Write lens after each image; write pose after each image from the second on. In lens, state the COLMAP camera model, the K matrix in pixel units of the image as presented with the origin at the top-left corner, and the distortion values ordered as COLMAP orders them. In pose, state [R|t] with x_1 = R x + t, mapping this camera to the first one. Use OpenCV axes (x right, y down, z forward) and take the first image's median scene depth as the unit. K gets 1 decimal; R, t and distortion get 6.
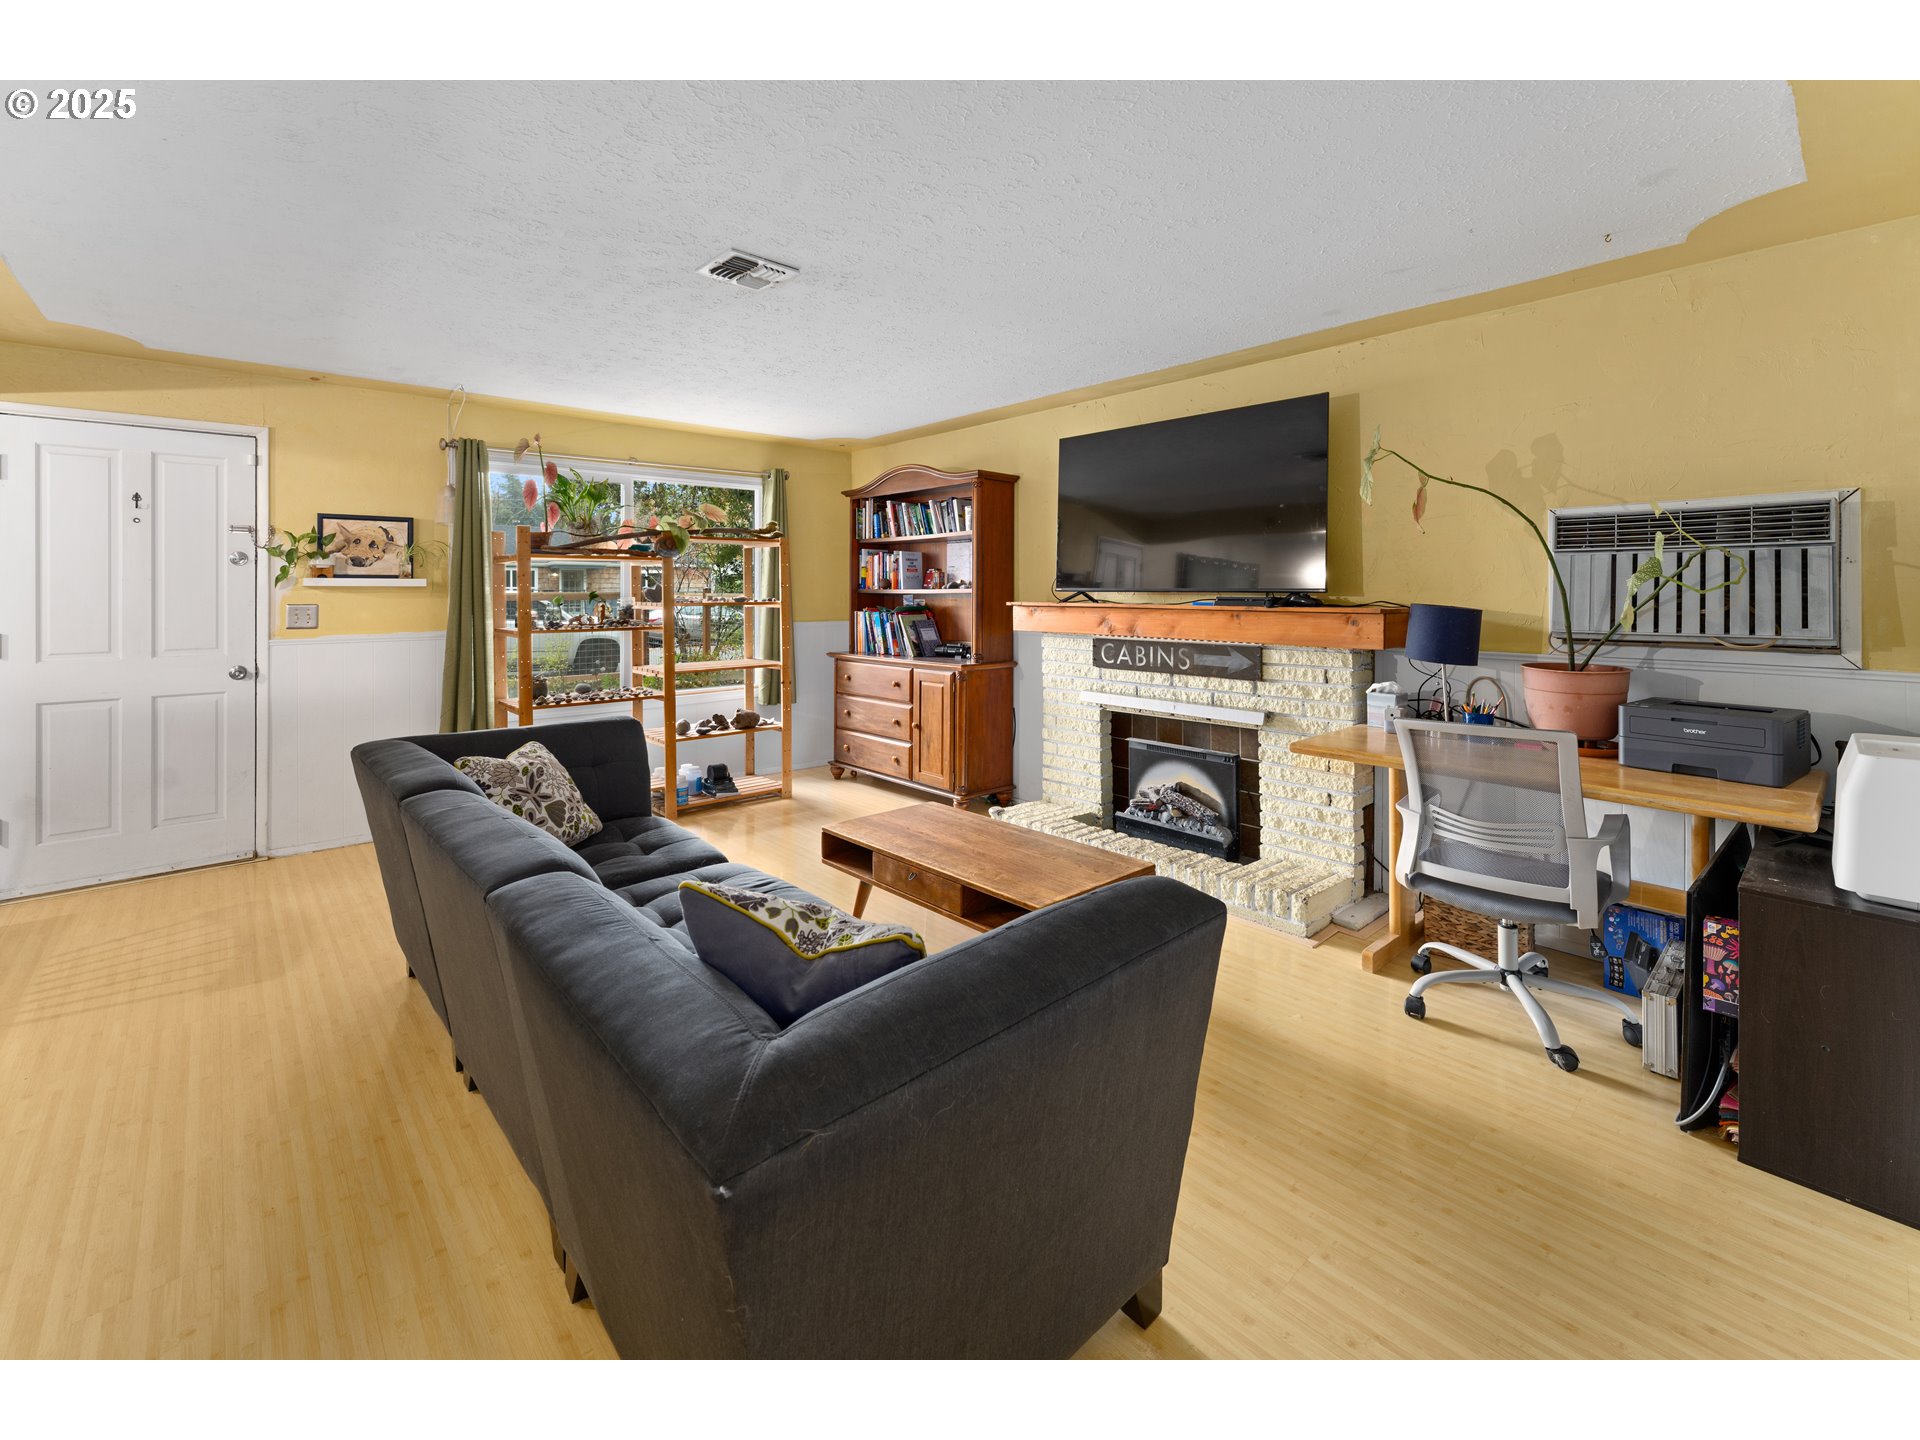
lens RADIAL K [[808.0, 0, 948.5], [0, 808.0, 714.7], [0, 0, 1]] dist [-0.005142, -0.000080]
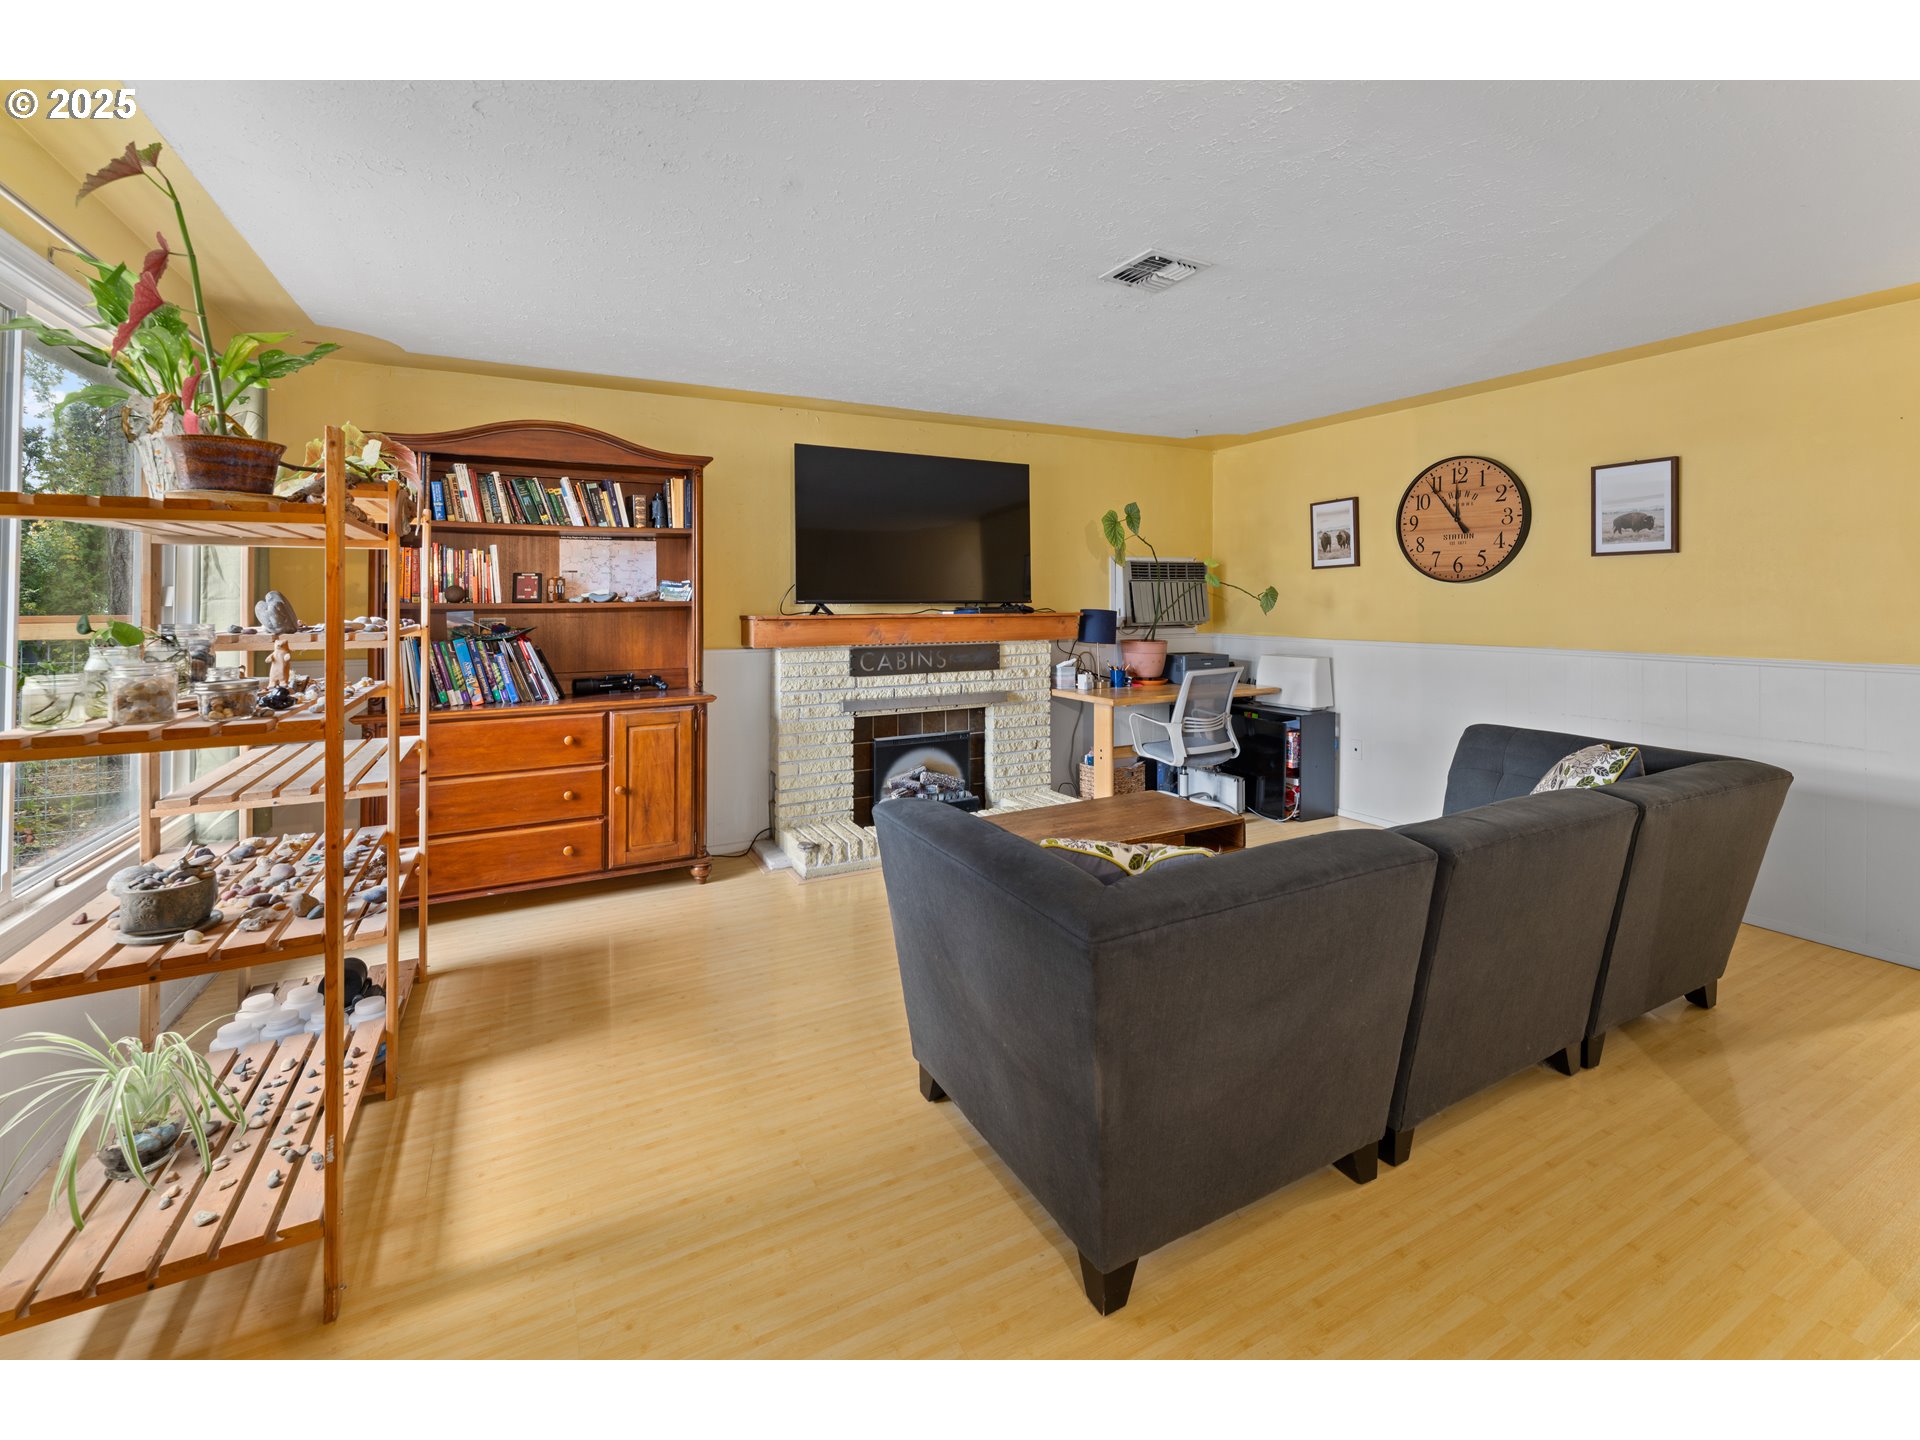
lens RADIAL K [[808.0, 0, 946.1], [0, 808.0, 717.6], [0, 0, 1]] dist [-0.005142, -0.000080]
pose [[0.245241, -0.142048, 0.958999, -0.798065], [0.151023, 0.982729, 0.106943, -0.102185], [-0.957627, 0.118604, 0.262458, 0.636920]]
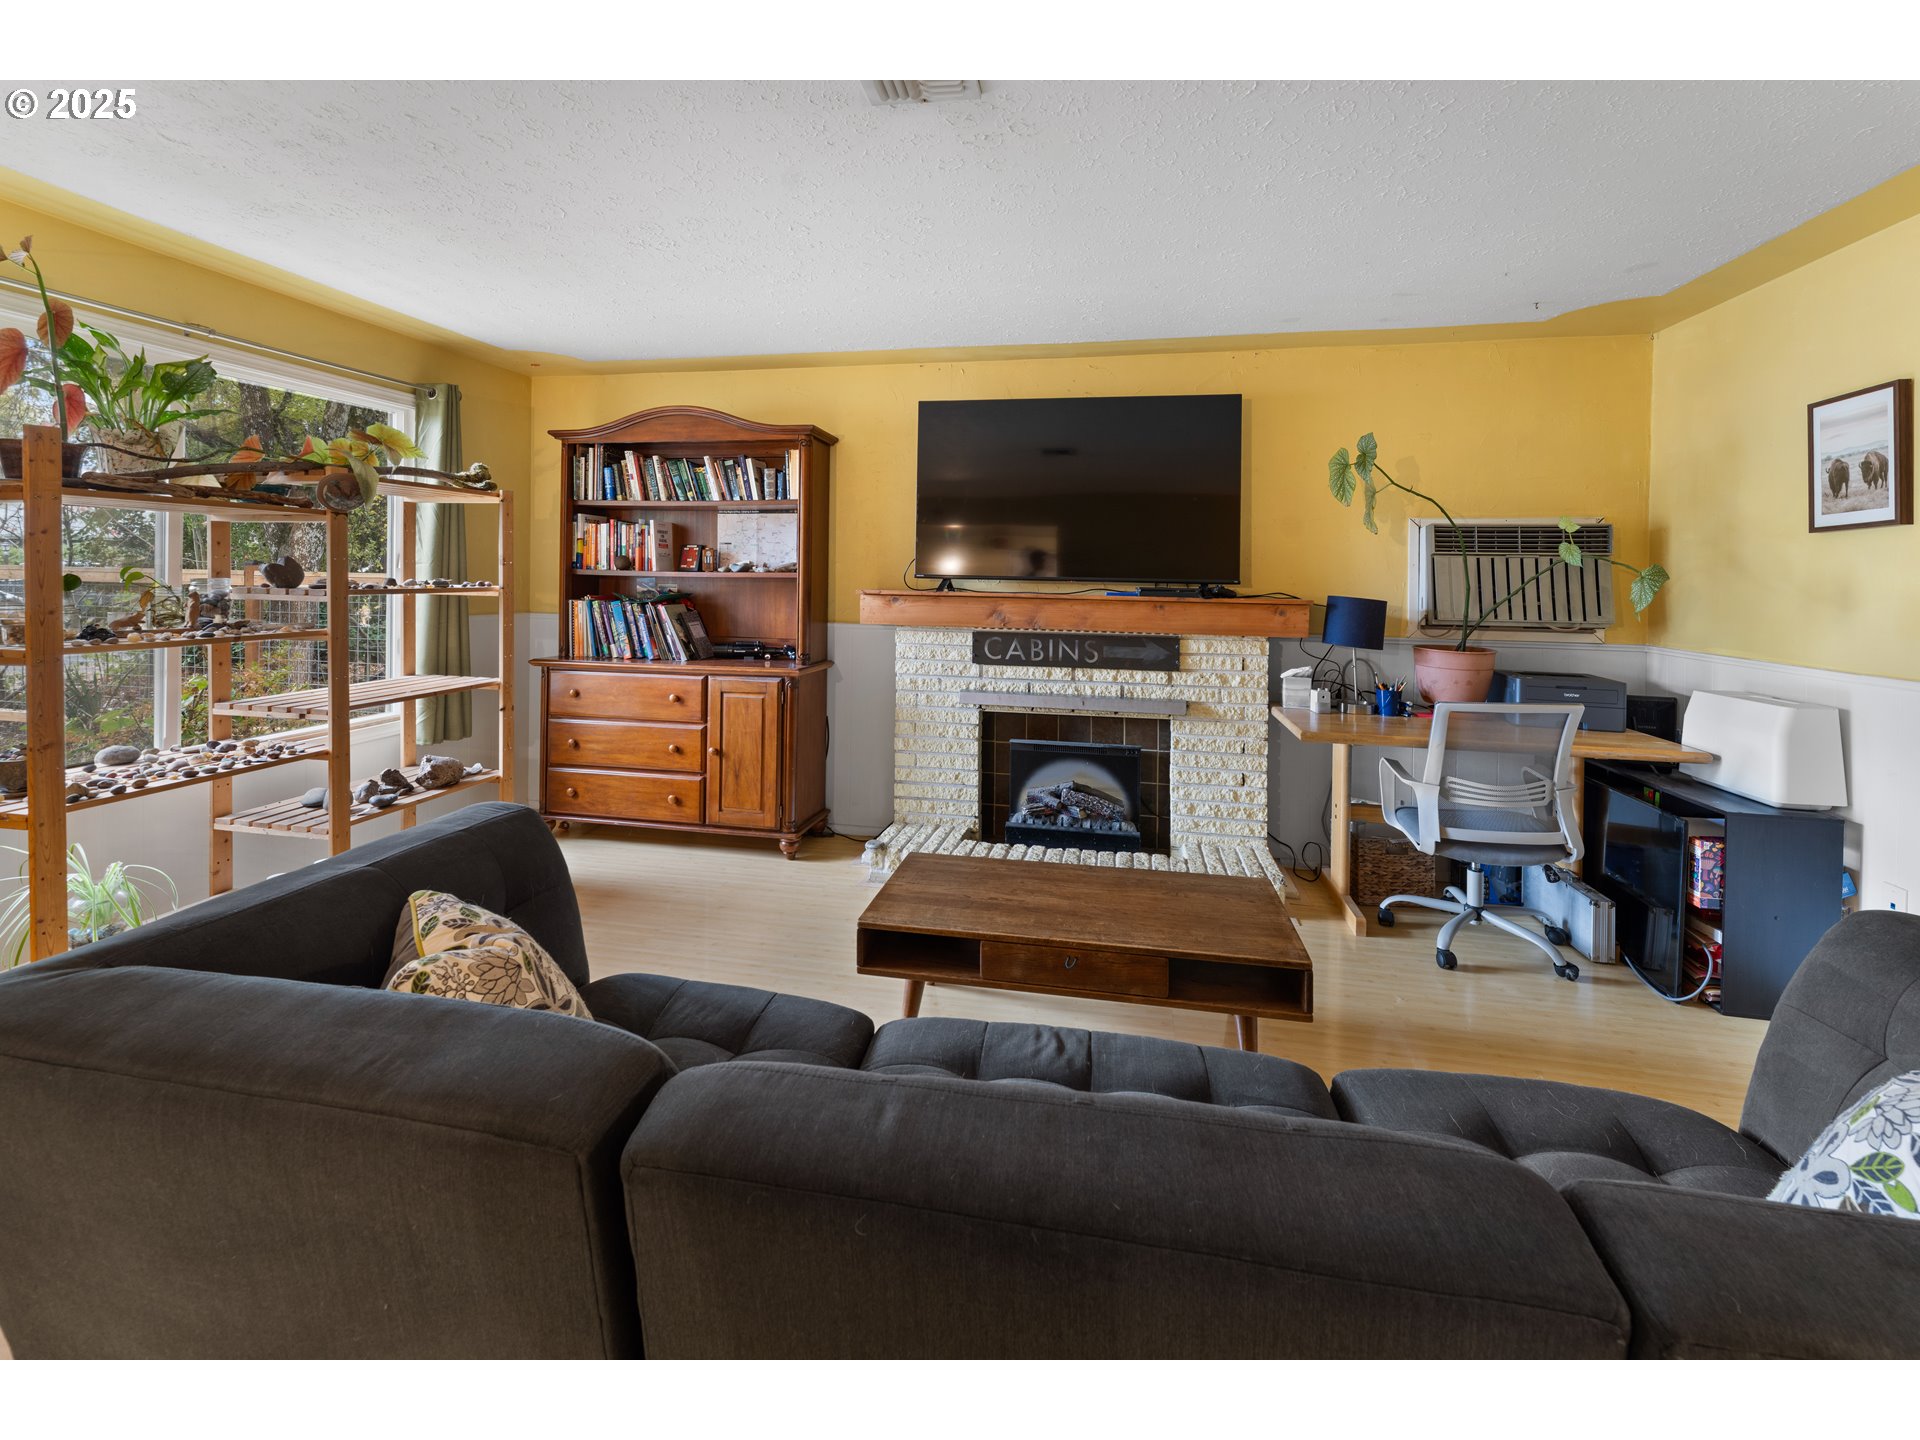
lens RADIAL K [[808.0, 0, 964.2], [0, 808.0, 680.2], [0, 0, 1]] dist [-0.005142, -0.000080]
pose [[0.798340, -0.064038, 0.598792, -0.368677], [0.075171, 0.997150, 0.006419, -0.049023], [-0.597497, 0.039887, 0.800879, 0.304135]]
